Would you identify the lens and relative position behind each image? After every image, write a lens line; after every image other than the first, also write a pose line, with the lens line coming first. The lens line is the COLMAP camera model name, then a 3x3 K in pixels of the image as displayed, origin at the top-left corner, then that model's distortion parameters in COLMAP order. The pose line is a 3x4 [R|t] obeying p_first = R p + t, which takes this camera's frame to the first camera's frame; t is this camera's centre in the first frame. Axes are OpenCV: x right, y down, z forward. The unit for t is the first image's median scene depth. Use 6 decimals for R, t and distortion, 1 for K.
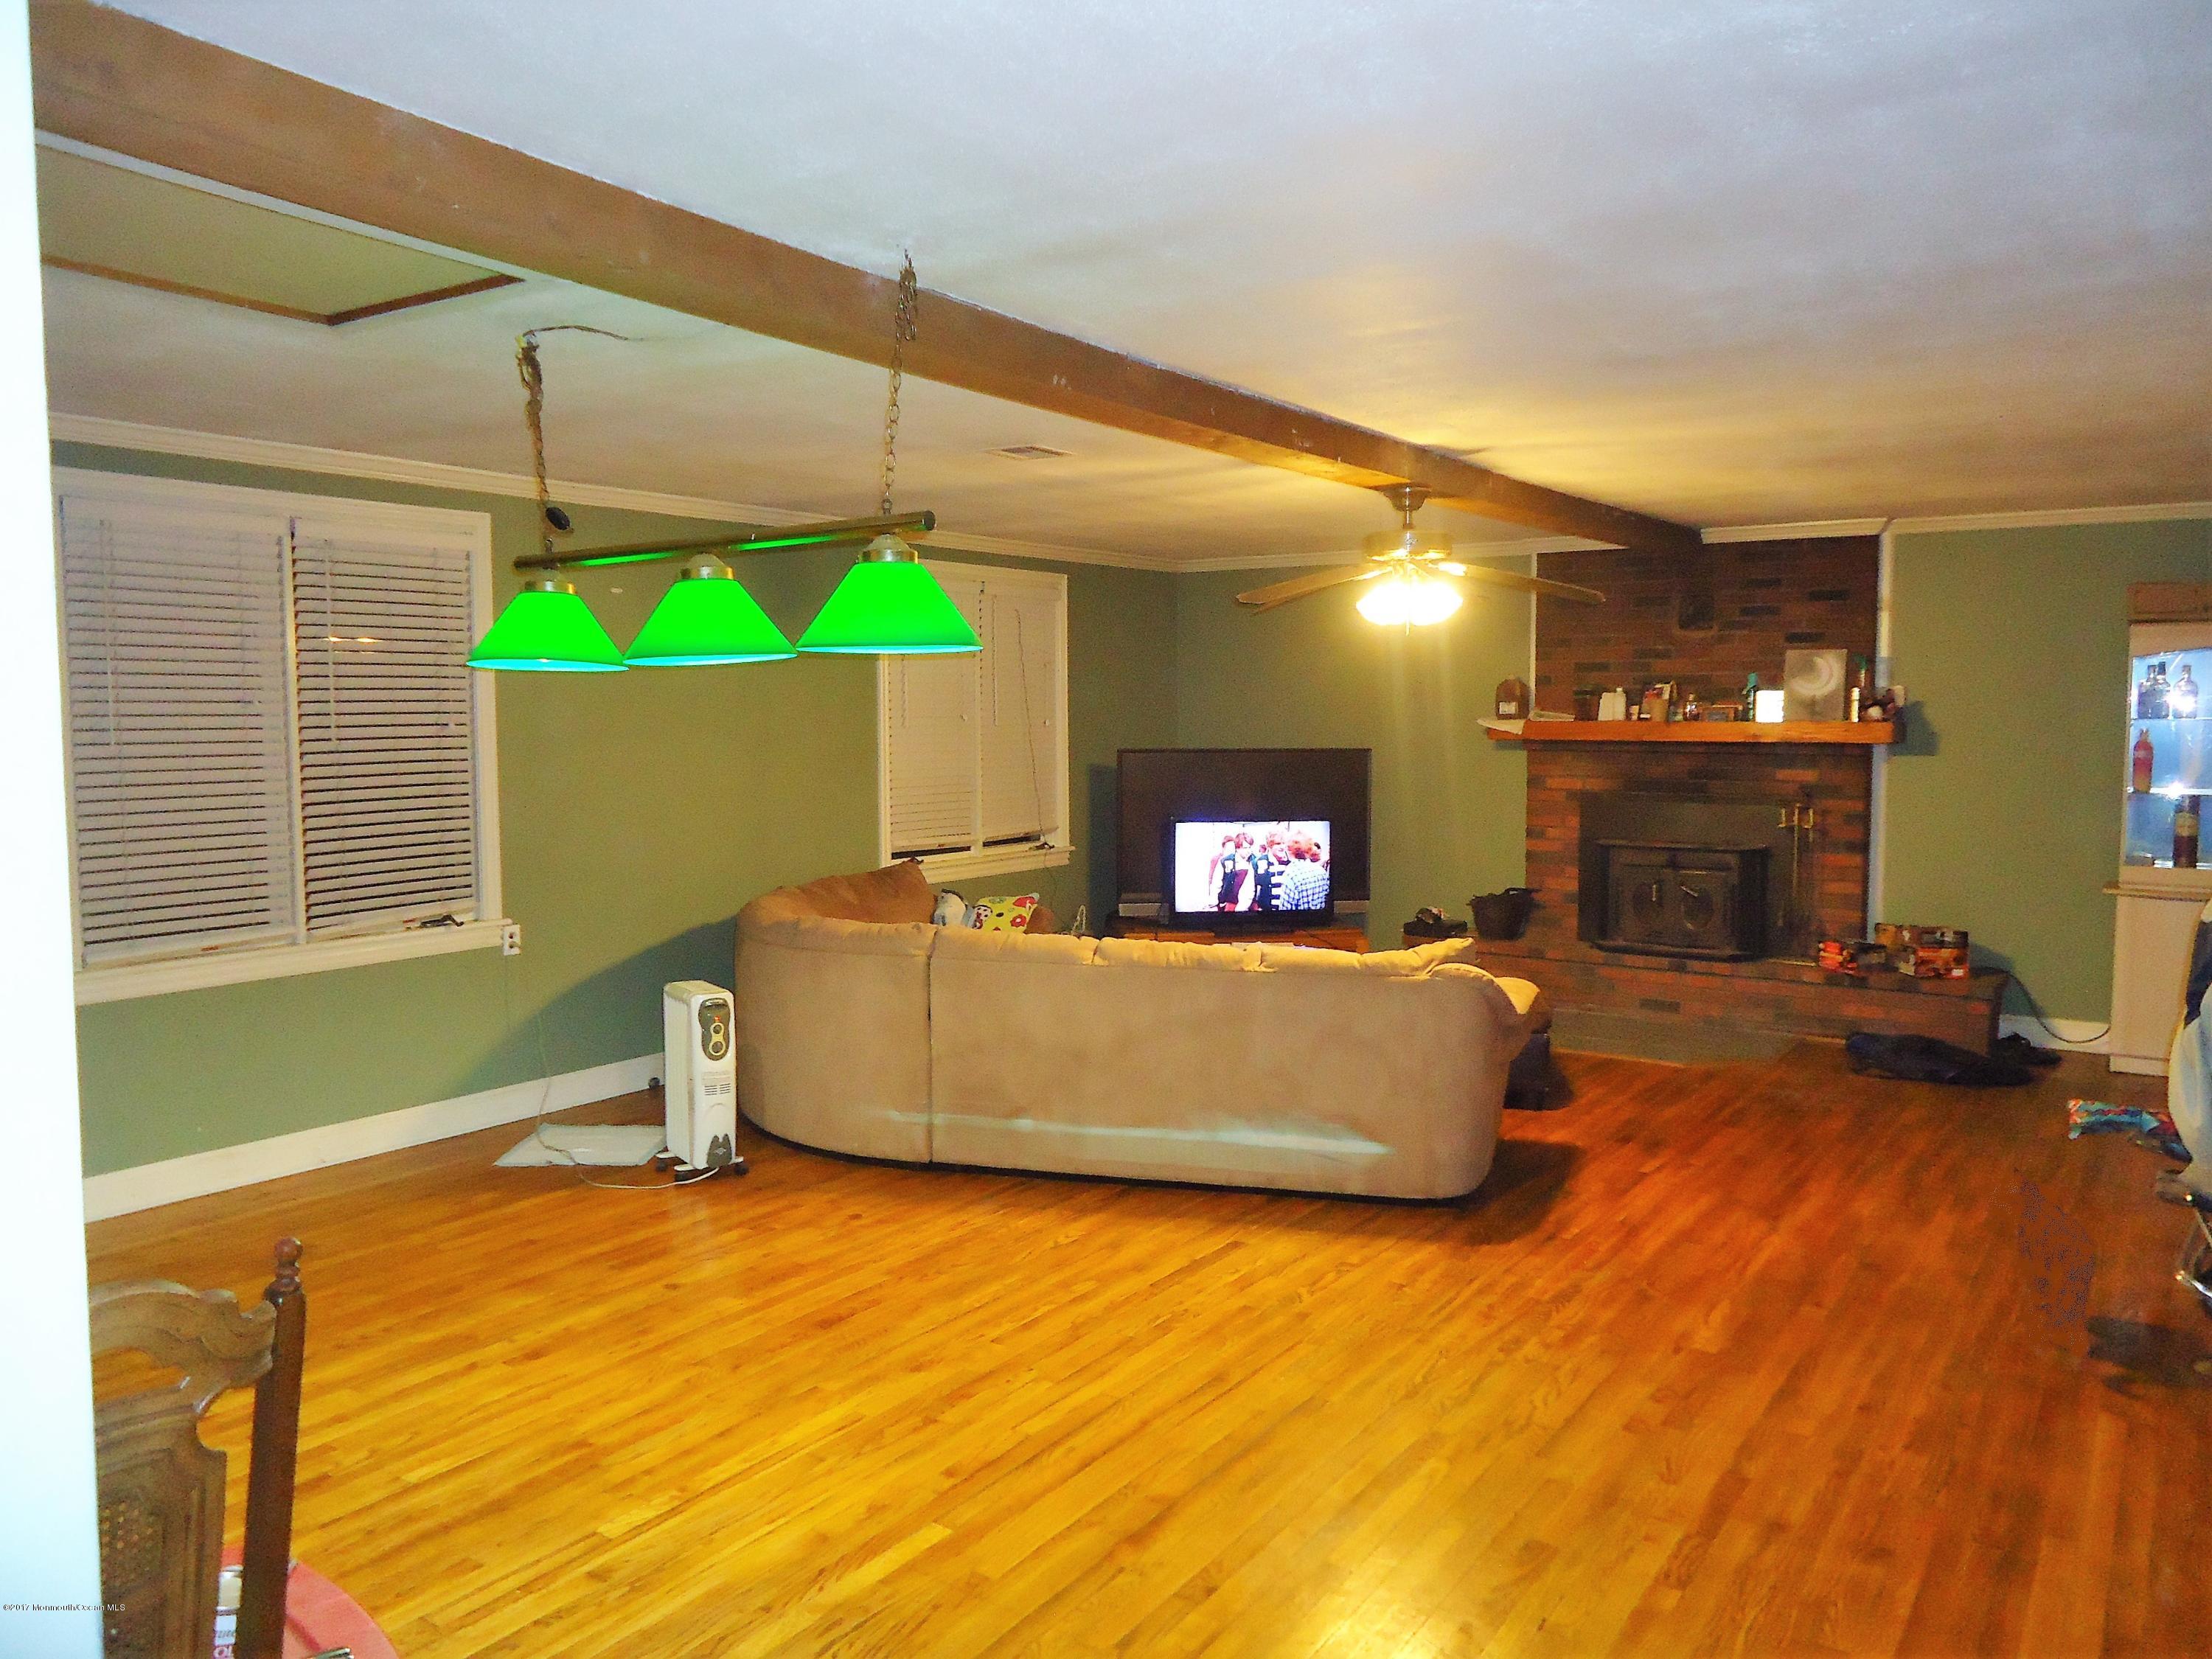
lens RADIAL K [[1625.8, 0, 1106.0], [0, 1625.8, 829.5], [0, 0, 1]] dist [0.001500, 0.005649]
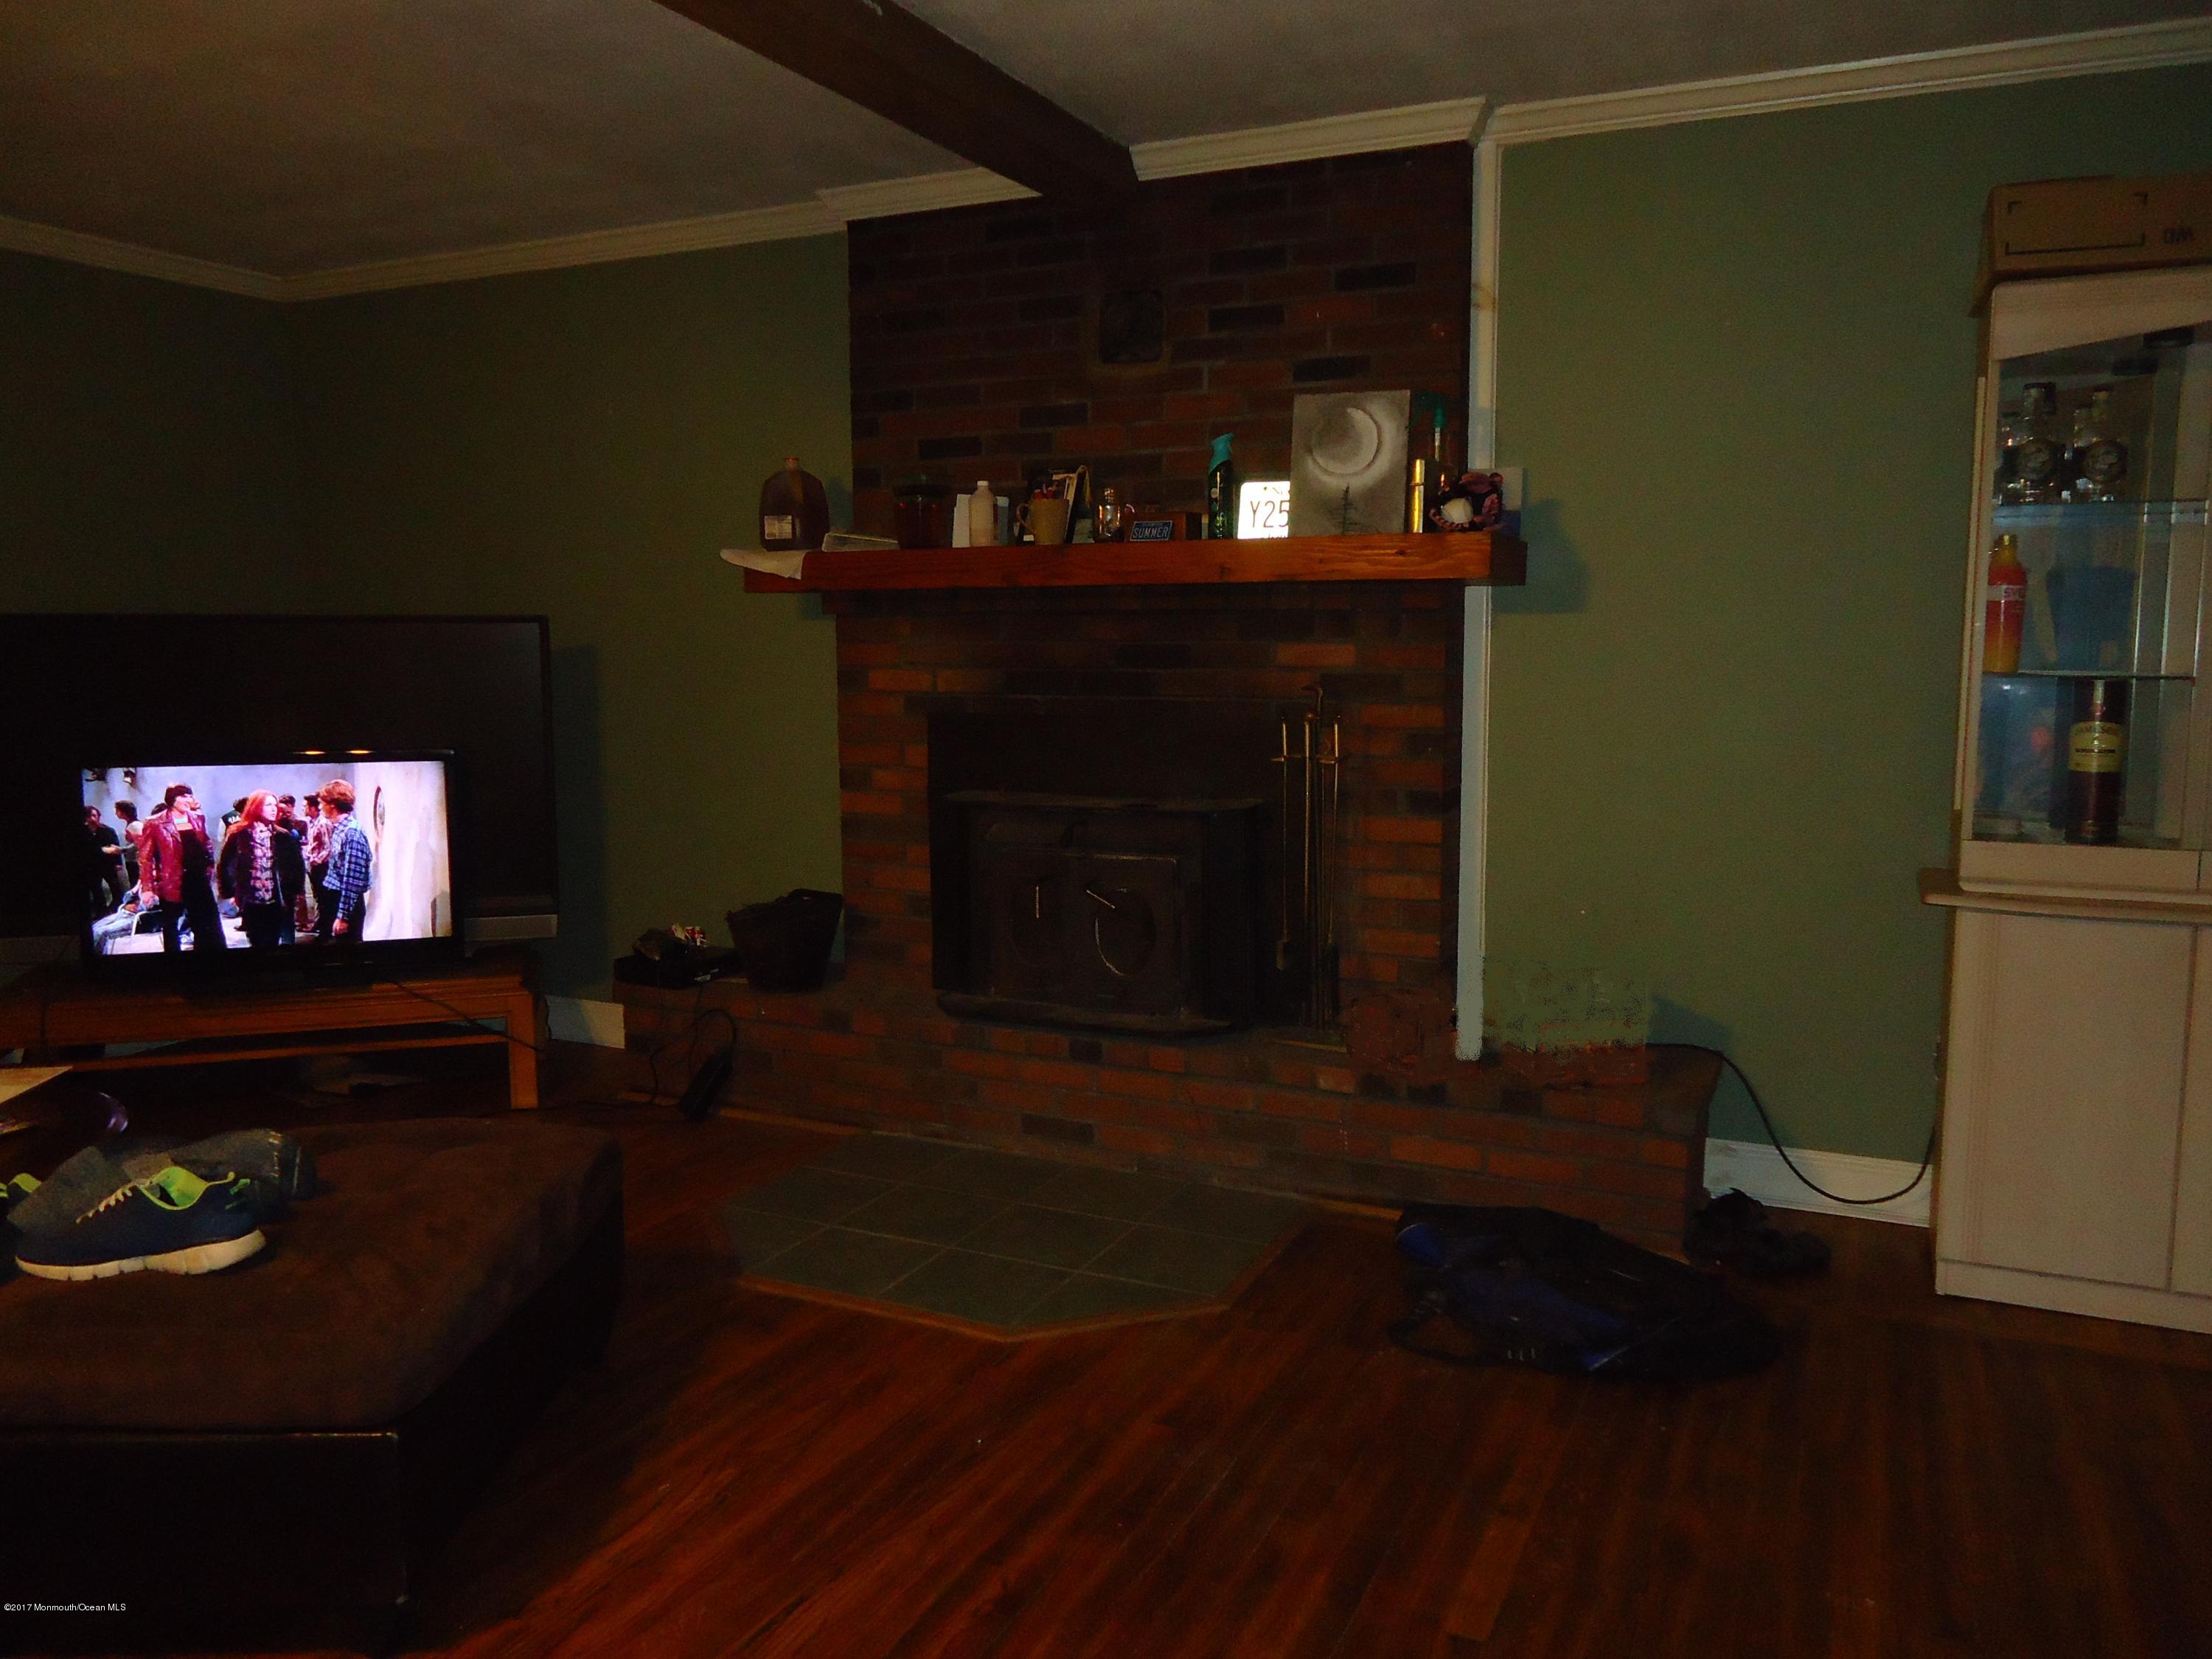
lens RADIAL K [[1625.8, 0, 1106.0], [0, 1625.8, 829.5], [0, 0, 1]] dist [0.001500, 0.005649]
pose [[0.986518, -0.016248, 0.162846, 0.283621], [0.010767, 0.999347, 0.034488, 0.001268], [-0.163300, -0.032270, 0.986048, 0.531714]]
